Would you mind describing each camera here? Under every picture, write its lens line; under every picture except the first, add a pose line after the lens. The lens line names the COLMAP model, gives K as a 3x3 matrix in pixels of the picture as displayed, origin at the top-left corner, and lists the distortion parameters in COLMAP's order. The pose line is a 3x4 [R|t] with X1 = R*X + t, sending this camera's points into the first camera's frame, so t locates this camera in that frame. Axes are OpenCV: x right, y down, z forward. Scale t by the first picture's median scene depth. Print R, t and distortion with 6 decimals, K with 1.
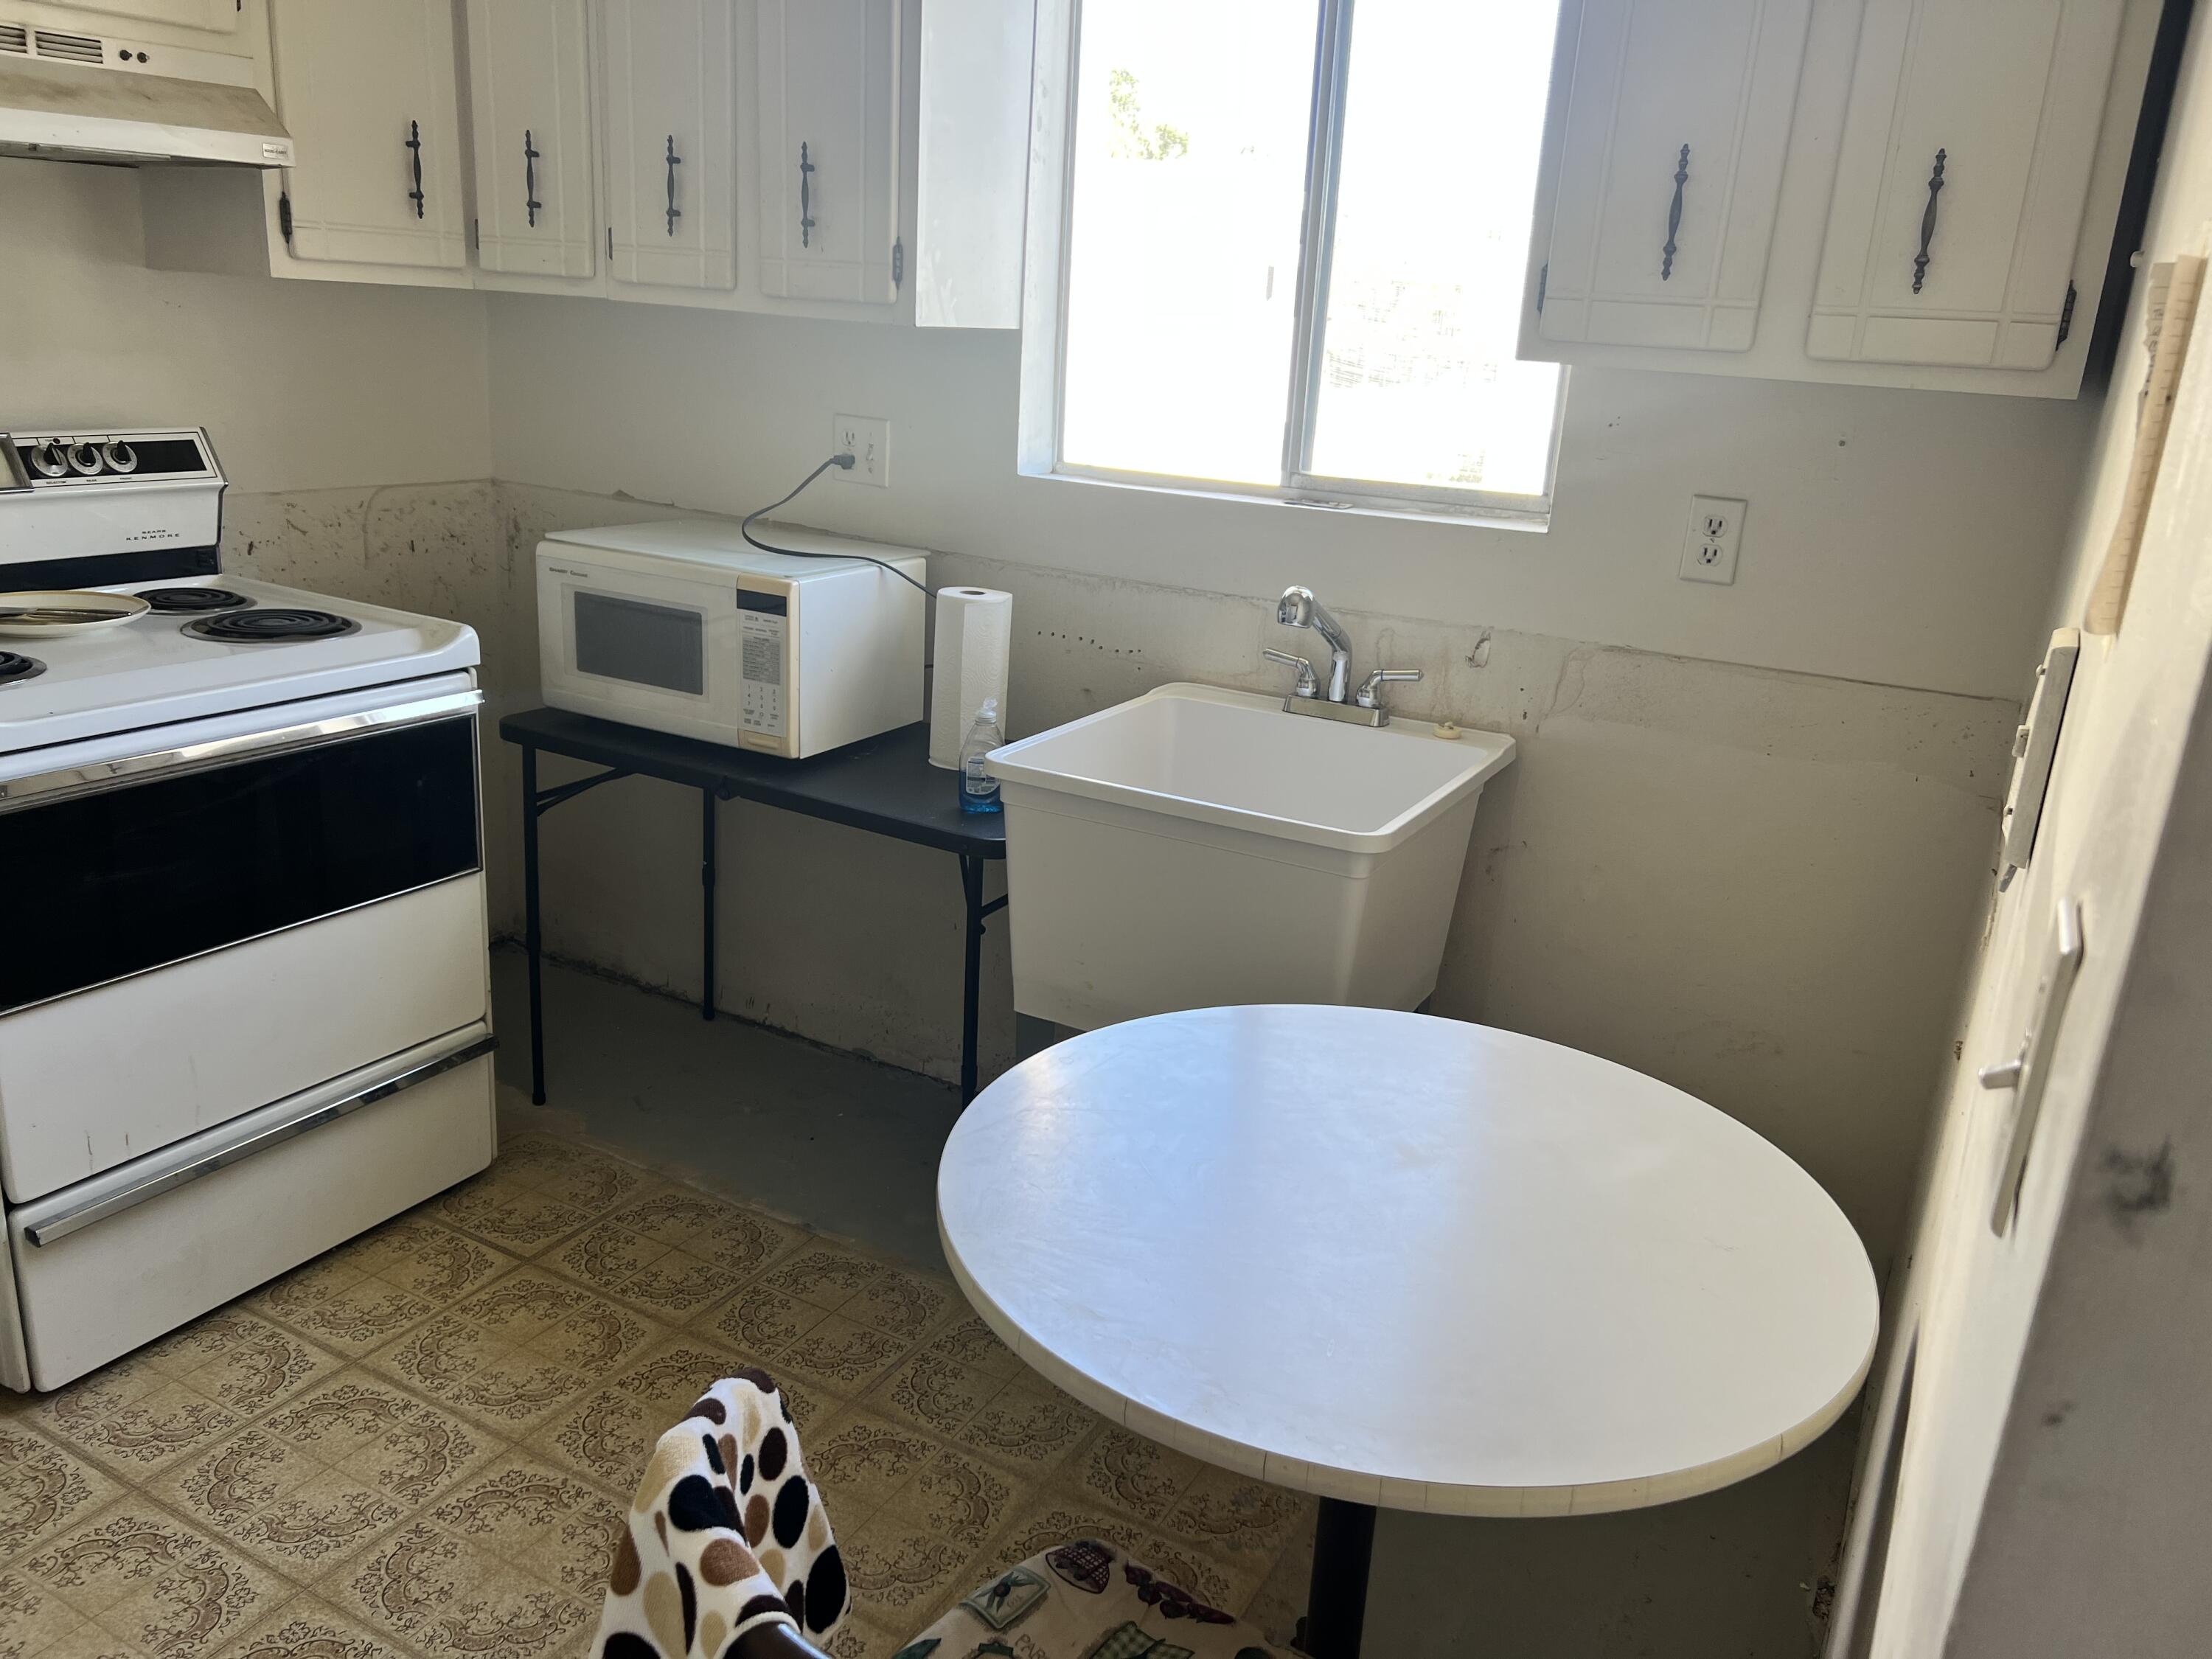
lens RADIAL K [[1679.6, 0, 1099.7], [0, 1679.6, 837.6], [0, 0, 1]] dist [0.038457, -0.047072]
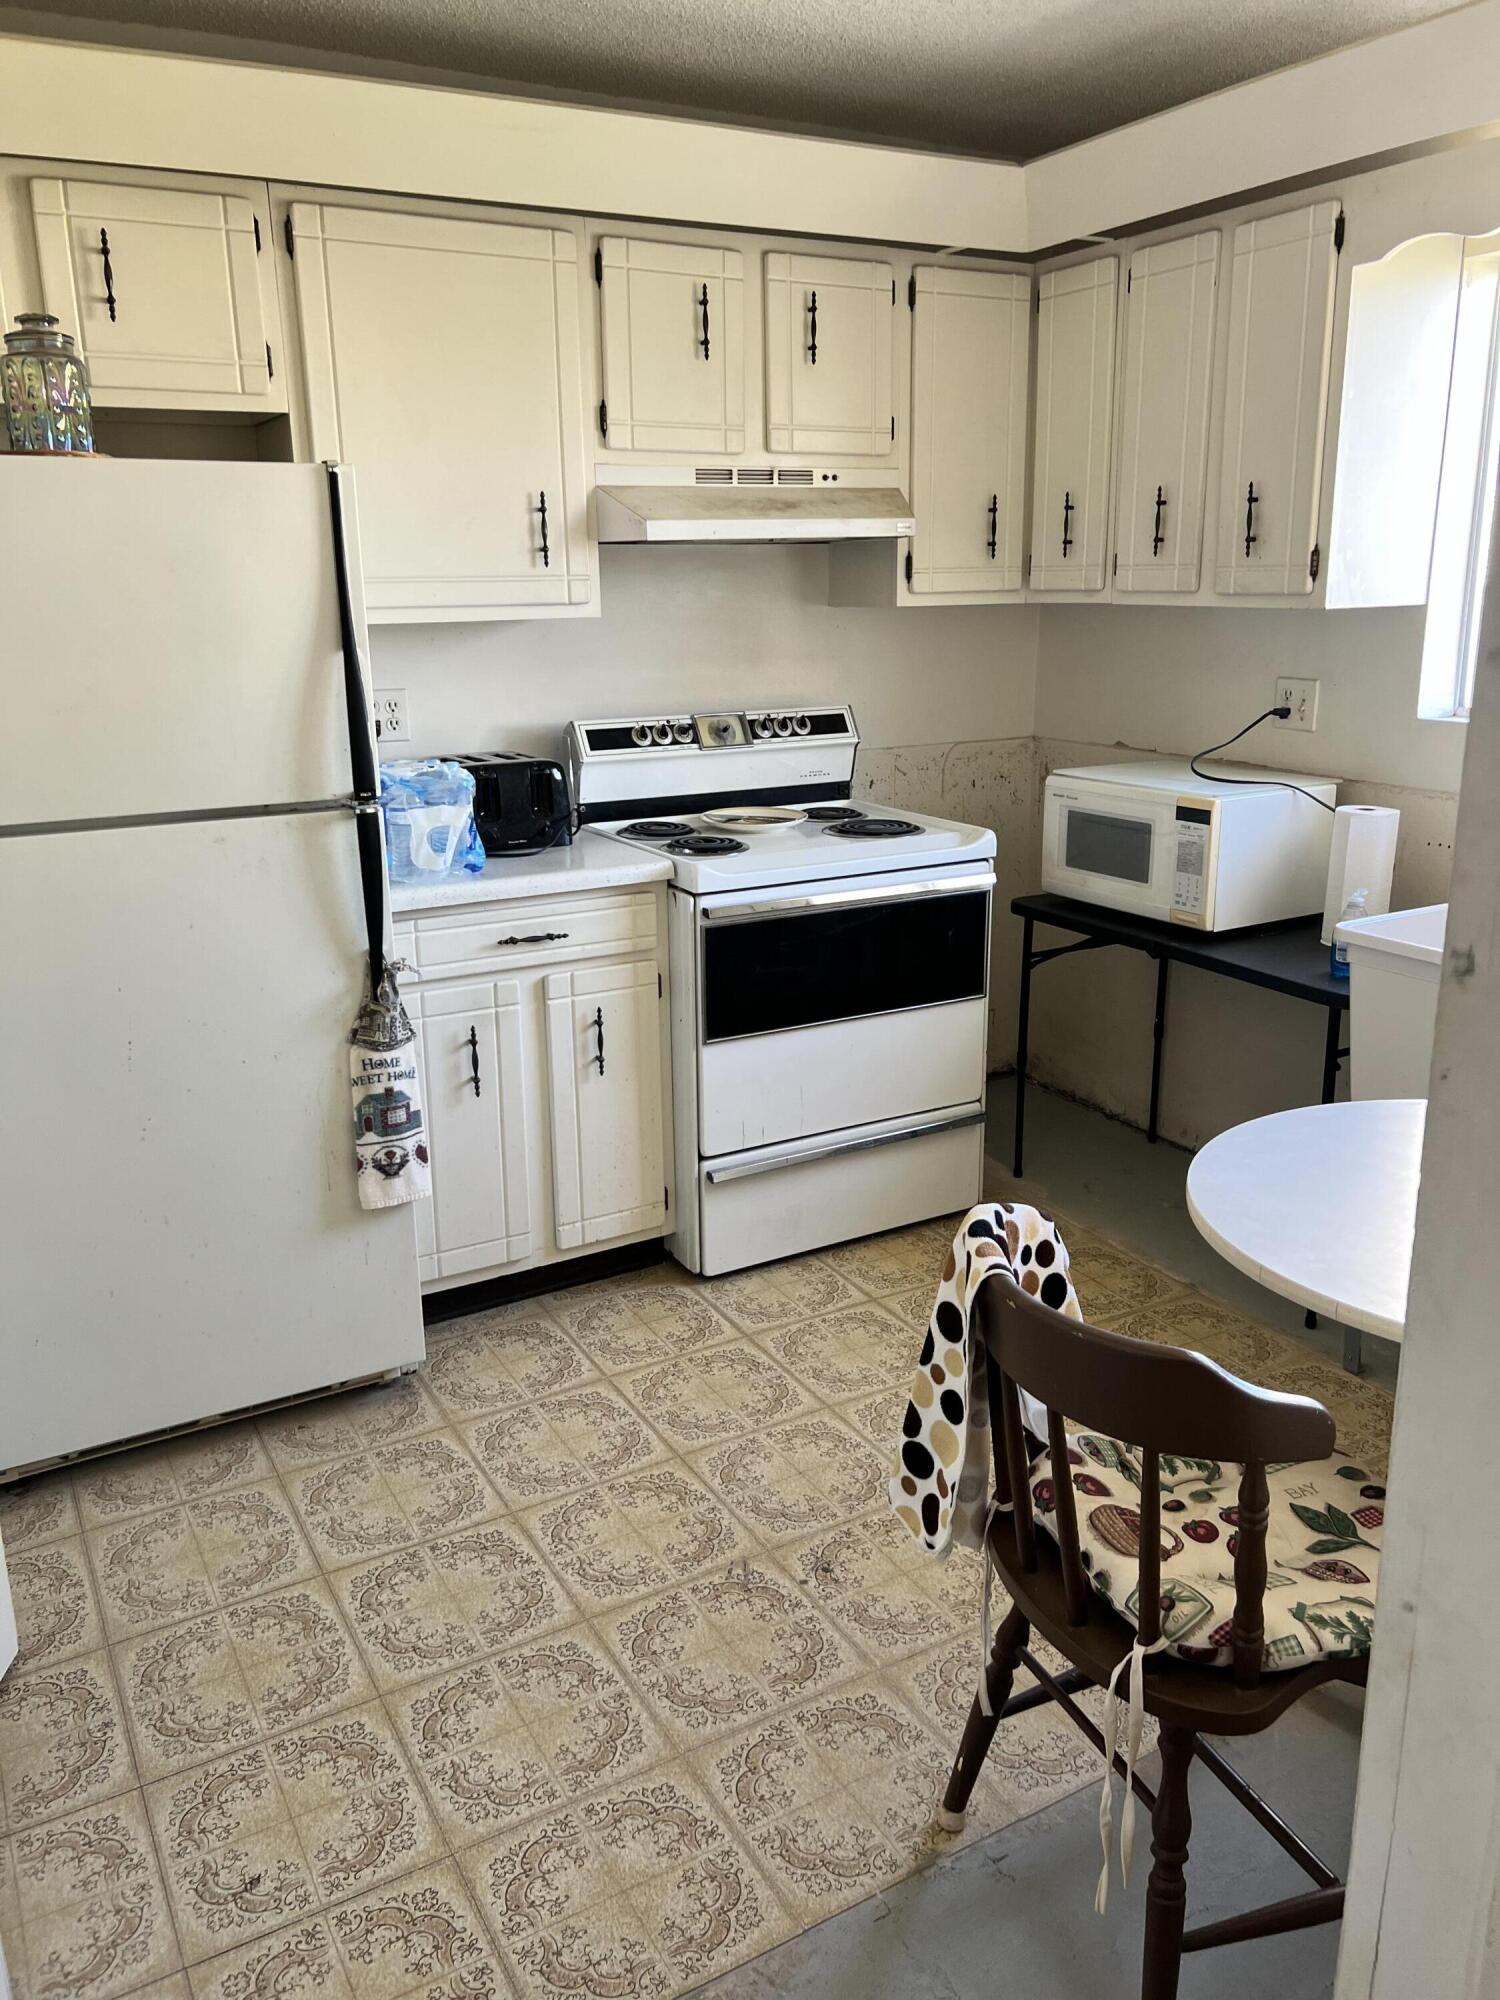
lens RADIAL K [[1518.6, 0, 742.9], [0, 1518.6, 1003.0], [0, 0, 1]] dist [0.038457, -0.047072]
pose [[0.844364, 0.071247, -0.531012, 0.157958], [-0.095444, 0.995268, -0.018228, 0.069005], [0.527201, 0.066073, 0.847168, -0.231699]]
